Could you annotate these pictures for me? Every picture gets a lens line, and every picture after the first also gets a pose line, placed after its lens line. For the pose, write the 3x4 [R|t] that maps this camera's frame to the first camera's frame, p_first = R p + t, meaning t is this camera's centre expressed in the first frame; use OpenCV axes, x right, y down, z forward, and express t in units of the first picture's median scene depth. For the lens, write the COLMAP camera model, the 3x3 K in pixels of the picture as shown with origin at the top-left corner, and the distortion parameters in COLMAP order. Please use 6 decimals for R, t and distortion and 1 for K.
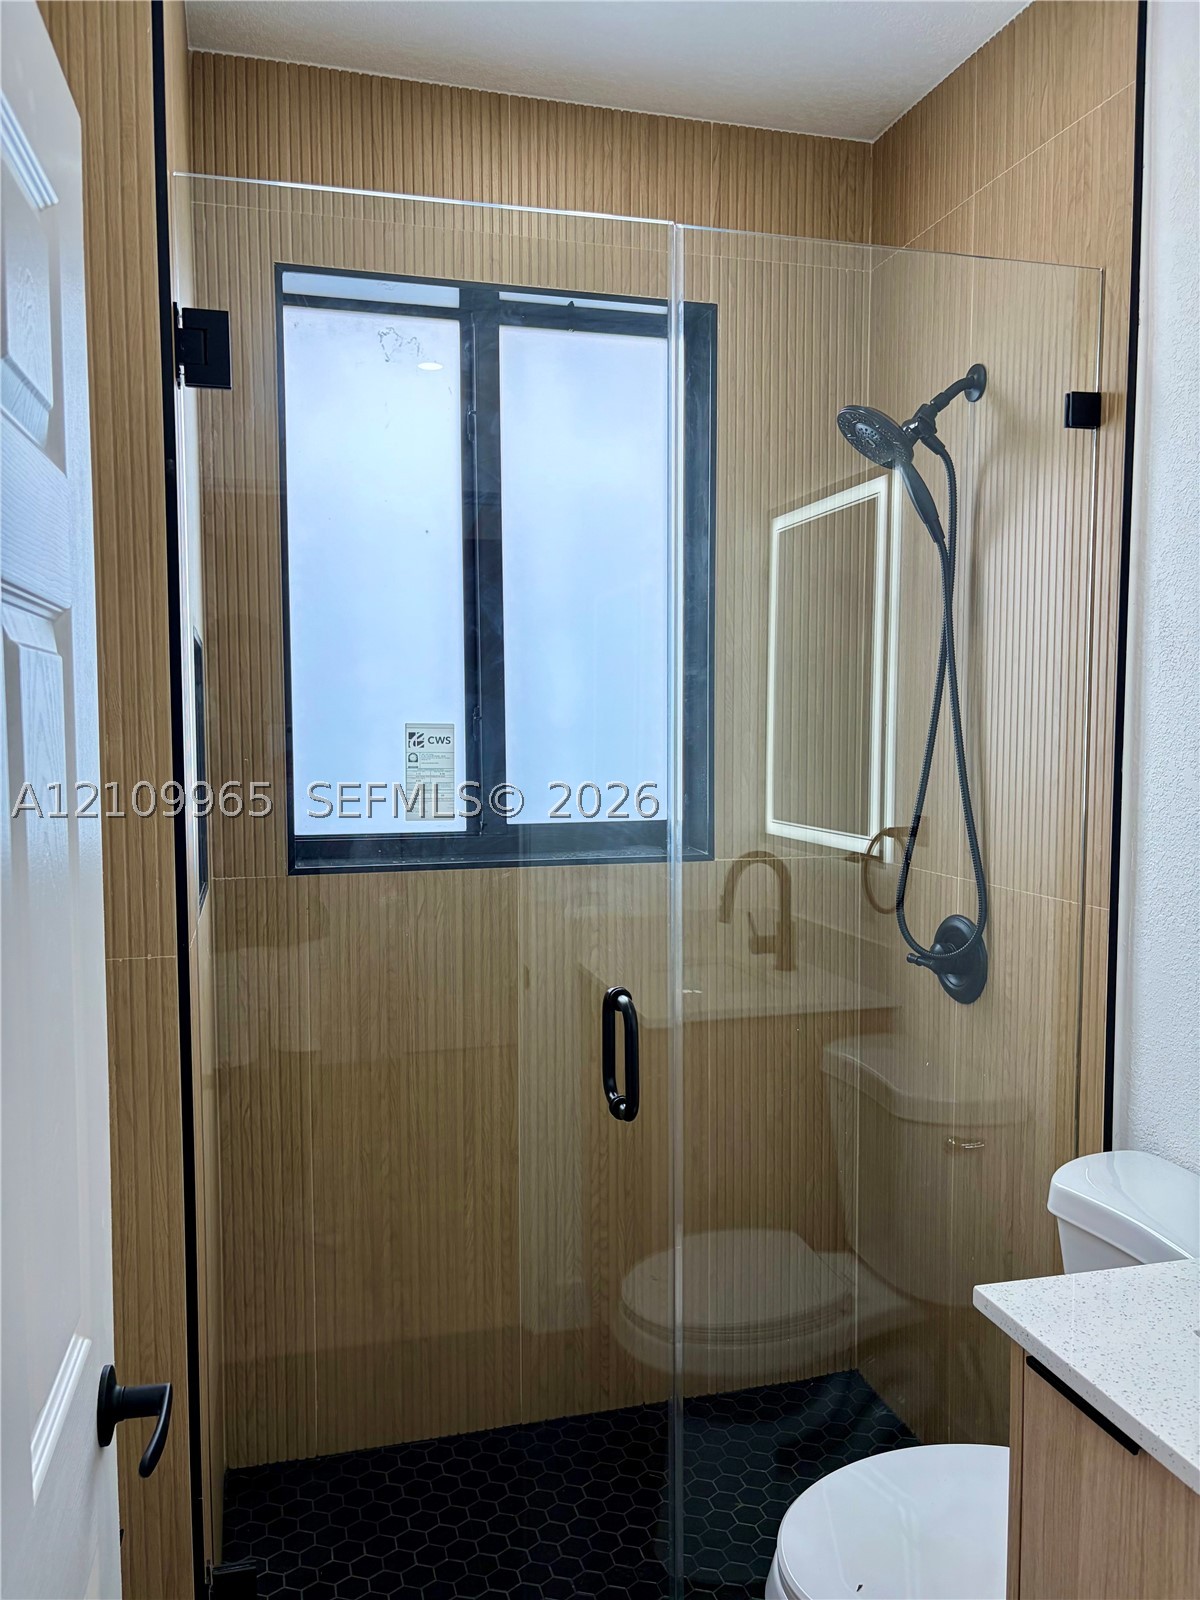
lens RADIAL K [[1219.7, 0, 599.1], [0, 1219.7, 801.5], [0, 0, 1]] dist [0.045953, -0.043656]
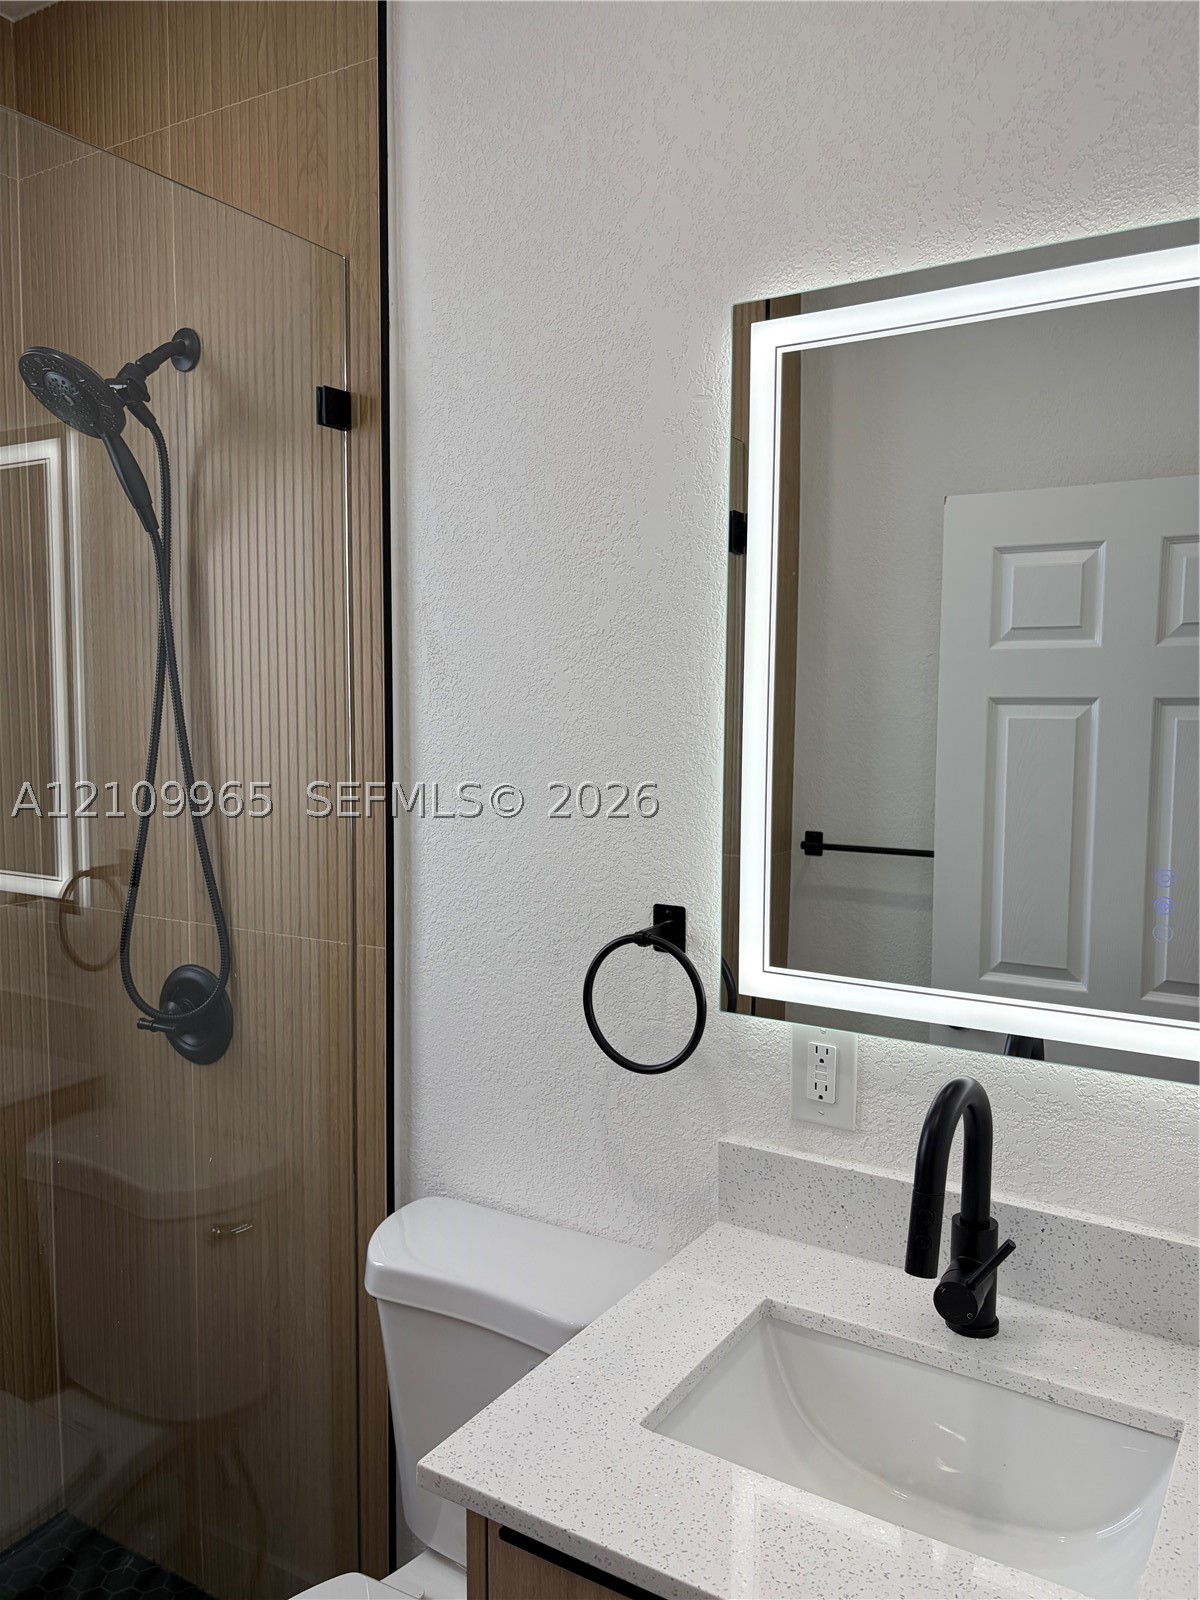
lens RADIAL K [[1219.7, 0, 585.1], [0, 1219.7, 804.3], [0, 0, 1]] dist [0.045953, -0.043656]
pose [[0.735923, -0.052743, 0.675008, -0.093271], [0.037747, 0.998607, 0.036875, -0.048043], [-0.676012, -0.001658, 0.736889, 0.190175]]
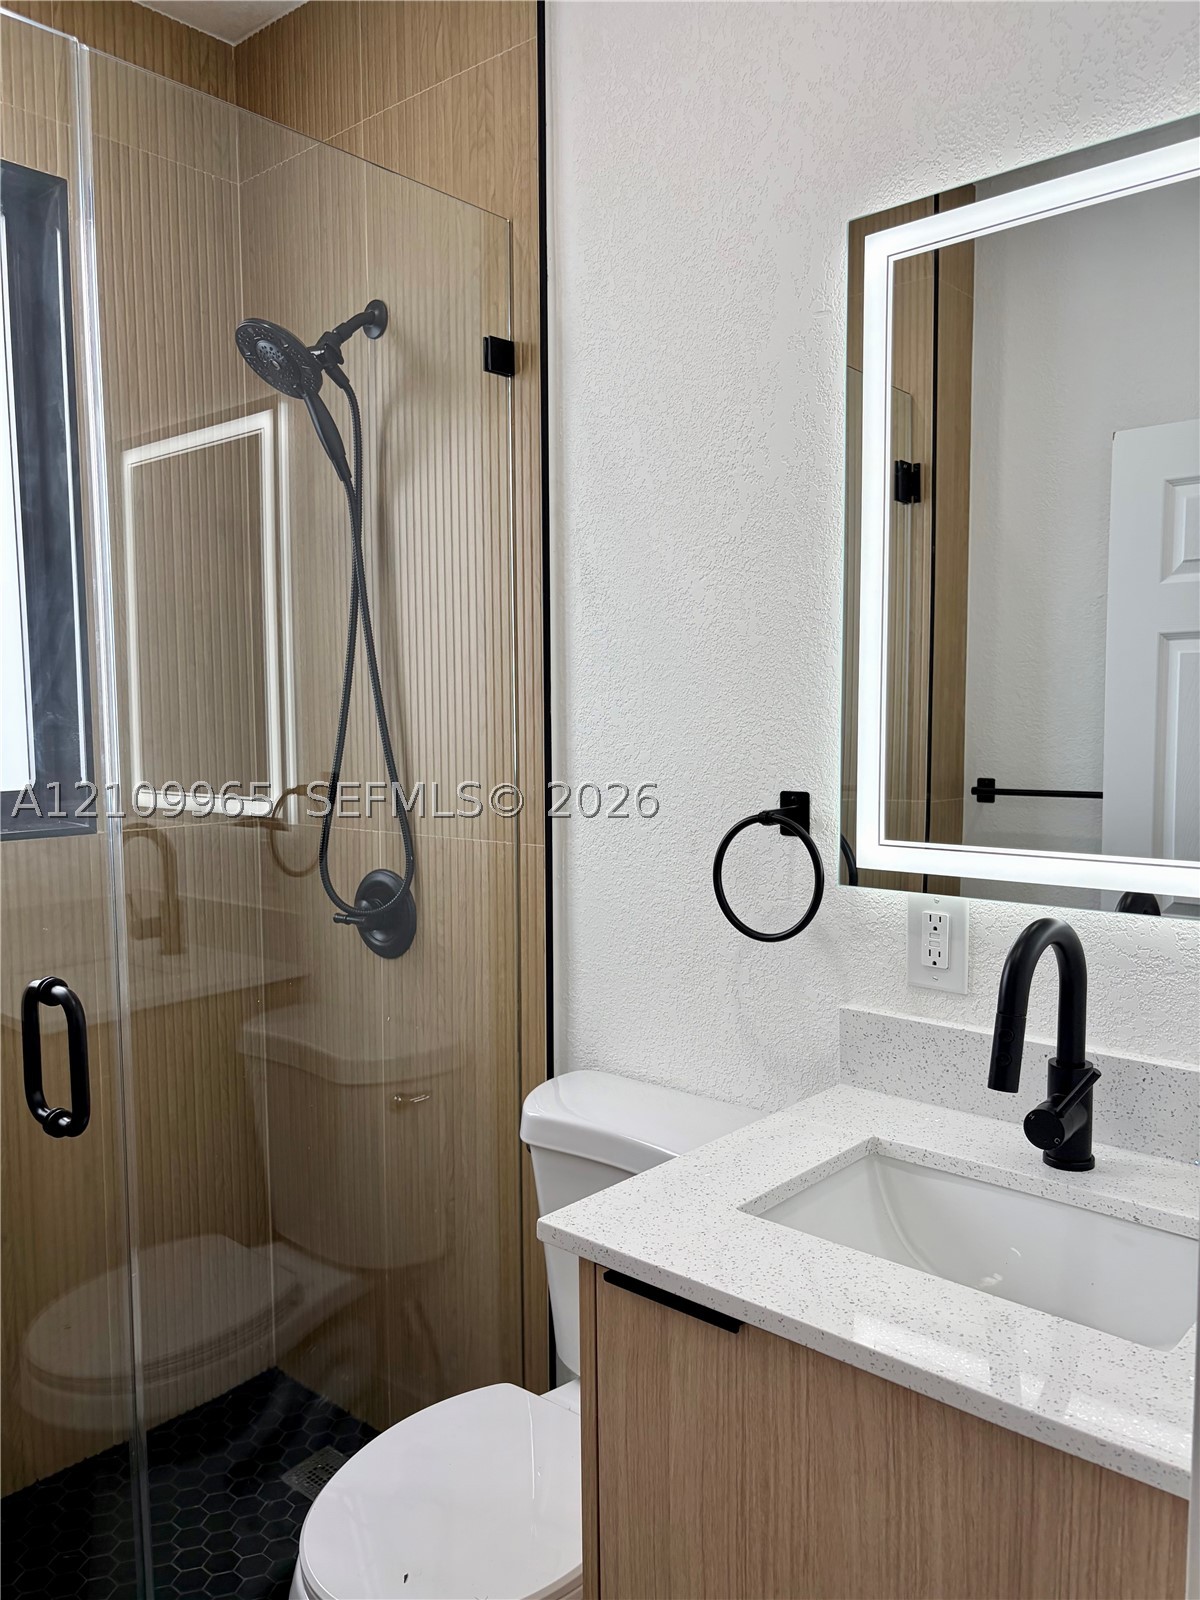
lens RADIAL K [[1219.7, 0, 591.2], [0, 1219.7, 809.1], [0, 0, 1]] dist [0.045953, -0.043656]
pose [[0.839217, -0.048848, 0.541598, -0.102560], [0.042311, 0.998803, 0.024524, 0.031119], [-0.542148, 0.002335, 0.840280, 0.102139]]
